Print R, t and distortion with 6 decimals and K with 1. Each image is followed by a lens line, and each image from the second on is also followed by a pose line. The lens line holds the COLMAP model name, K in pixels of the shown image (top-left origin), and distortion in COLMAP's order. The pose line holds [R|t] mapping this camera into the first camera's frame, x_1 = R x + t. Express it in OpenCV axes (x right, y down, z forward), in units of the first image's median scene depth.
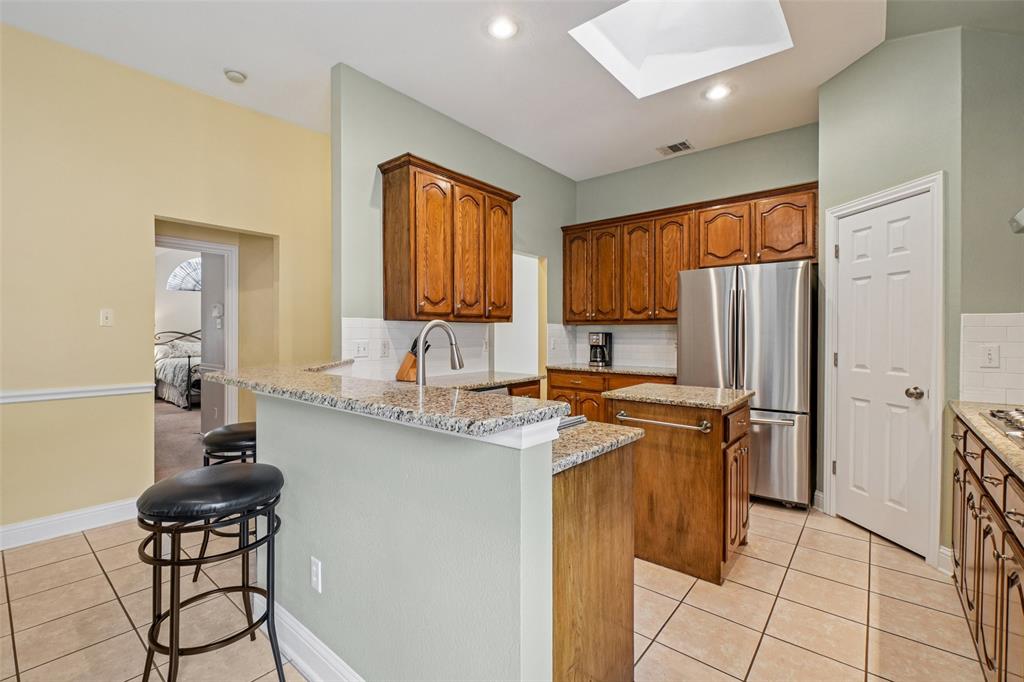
lens RADIAL K [[450.8, 0, 505.6], [0, 450.8, 341.3], [0, 0, 1]] dist [-0.001651, 0.001170]
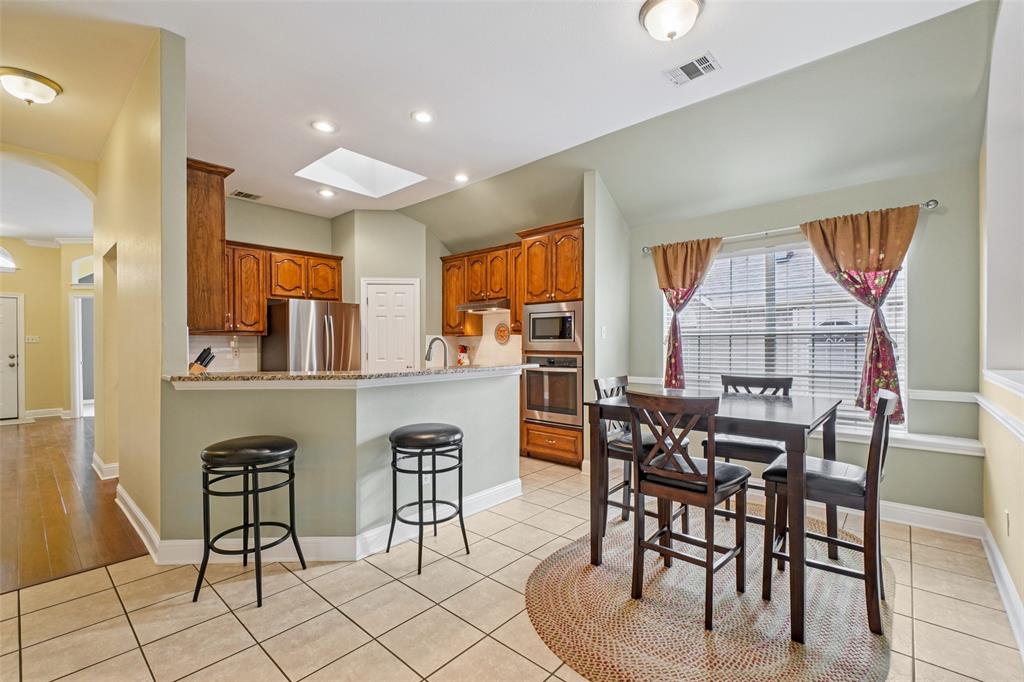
lens RADIAL K [[450.8, 0, 507.8], [0, 450.8, 344.2], [0, 0, 1]] dist [-0.001651, 0.001170]
pose [[0.033479, -0.000185, 0.999439, -1.174093], [0.019648, 0.999807, -0.000473, 0.000107], [-0.999246, 0.019653, 0.033476, 0.328057]]
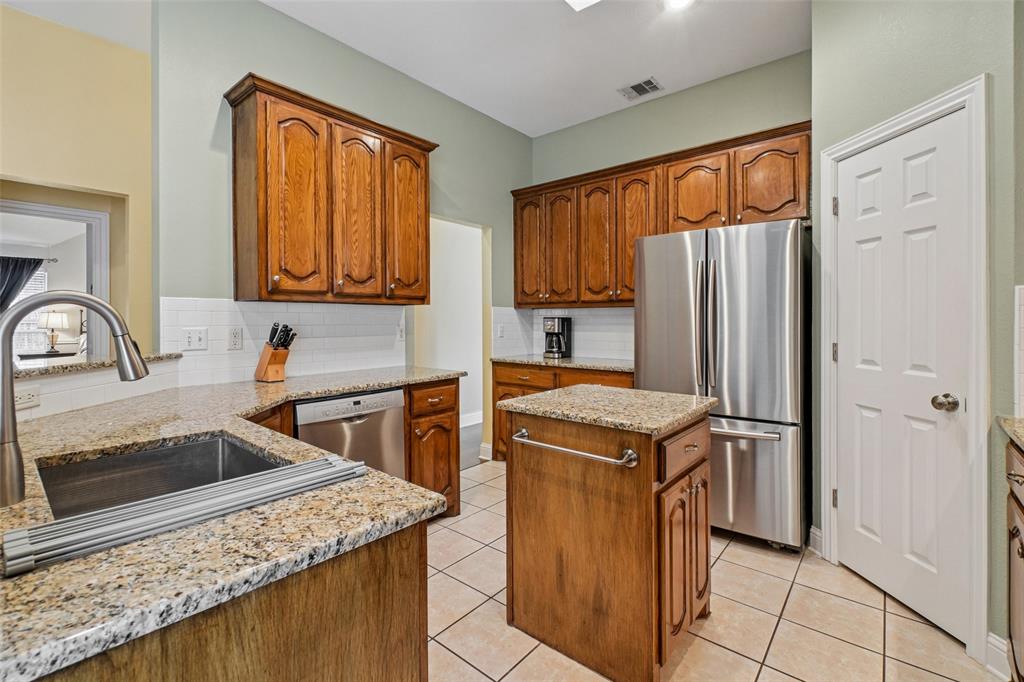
lens RADIAL K [[450.8, 0, 521.6], [0, 450.8, 322.7], [0, 0, 1]] dist [-0.001651, 0.001170]
pose [[0.999997, -0.001969, -0.001494, 0.213786], [0.001952, 0.999938, -0.010996, -0.001010], [0.001515, 0.010993, 0.999938, 0.253152]]
